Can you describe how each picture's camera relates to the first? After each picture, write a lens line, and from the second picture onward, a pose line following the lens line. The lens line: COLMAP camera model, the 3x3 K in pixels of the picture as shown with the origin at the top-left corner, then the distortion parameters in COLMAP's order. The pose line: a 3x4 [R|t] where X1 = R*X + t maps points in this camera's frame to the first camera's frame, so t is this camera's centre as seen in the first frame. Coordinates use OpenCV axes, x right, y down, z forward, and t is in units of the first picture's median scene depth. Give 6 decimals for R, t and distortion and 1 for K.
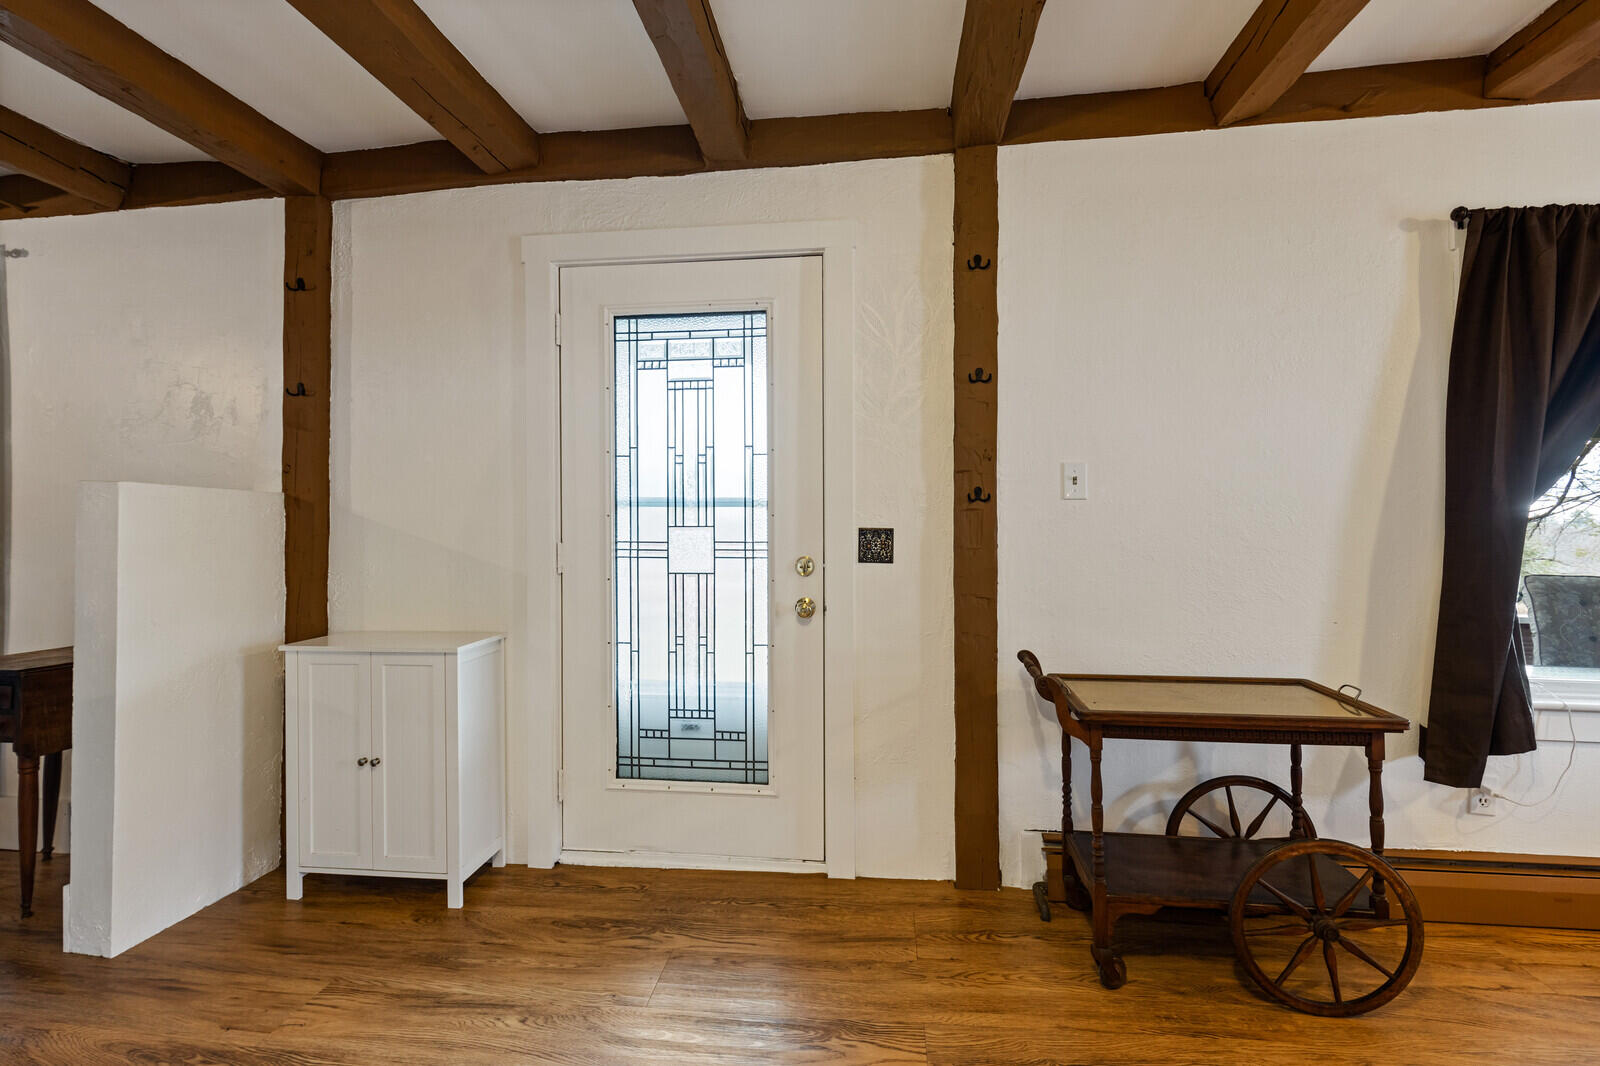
lens RADIAL K [[751.0, 0, 795.9], [0, 751.0, 510.4], [0, 0, 1]] dist [-0.000438, -0.000401]
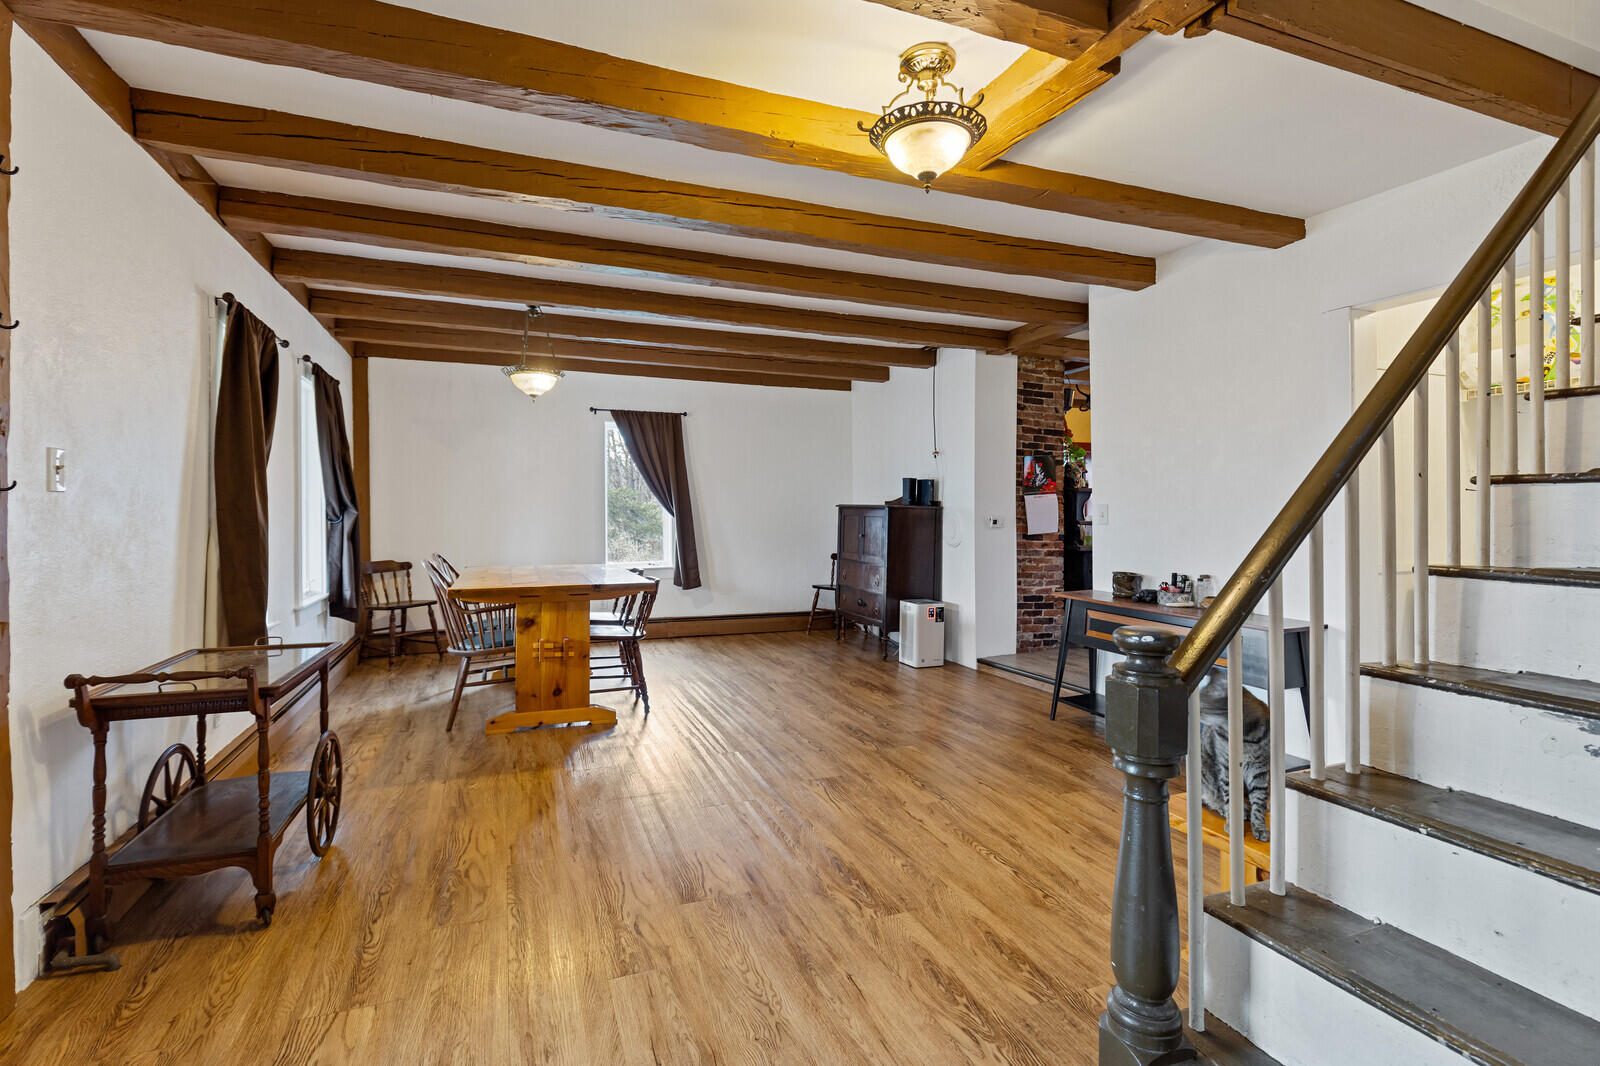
lens RADIAL K [[751.0, 0, 795.9], [0, 751.0, 510.4], [0, 0, 1]] dist [-0.000438, -0.000401]
pose [[-0.464849, 0.008278, 0.885352, -0.919608], [0.008037, 0.999955, -0.005129, 0.019682], [-0.885354, 0.004731, -0.464894, 0.783630]]
